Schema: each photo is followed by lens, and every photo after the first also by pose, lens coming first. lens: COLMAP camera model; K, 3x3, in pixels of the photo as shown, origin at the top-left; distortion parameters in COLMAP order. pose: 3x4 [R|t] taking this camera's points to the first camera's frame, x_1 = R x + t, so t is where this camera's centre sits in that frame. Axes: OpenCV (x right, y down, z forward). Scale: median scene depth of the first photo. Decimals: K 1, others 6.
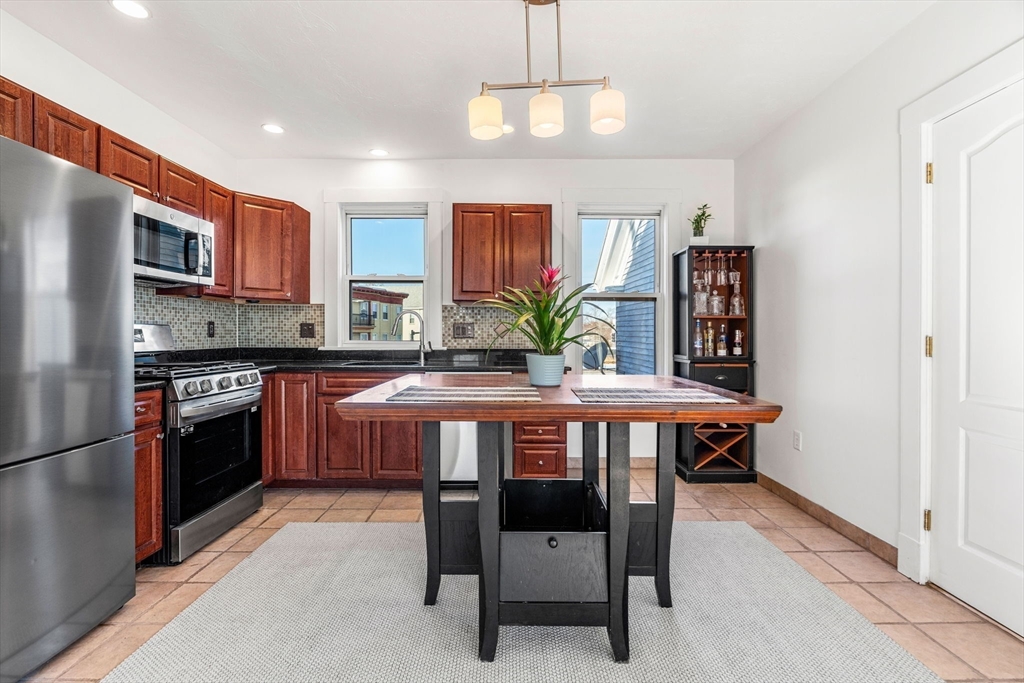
lens RADIAL K [[462.9, 0, 519.6], [0, 462.9, 334.3], [0, 0, 1]] dist [-0.010386, 0.001975]
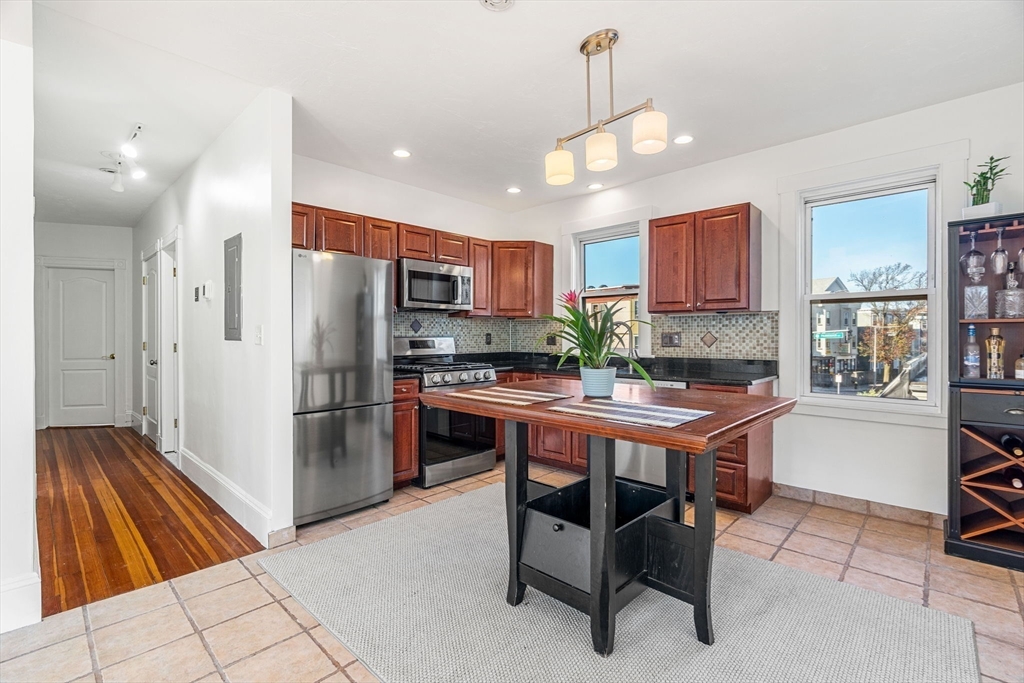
lens RADIAL K [[462.9, 0, 531.0], [0, 462.9, 333.2], [0, 0, 1]] dist [-0.010386, 0.001975]
pose [[0.734119, -0.007038, -0.678984, 0.414548], [0.003932, 0.999974, -0.006115, -0.020266], [0.679009, 0.001819, 0.734127, 0.042951]]
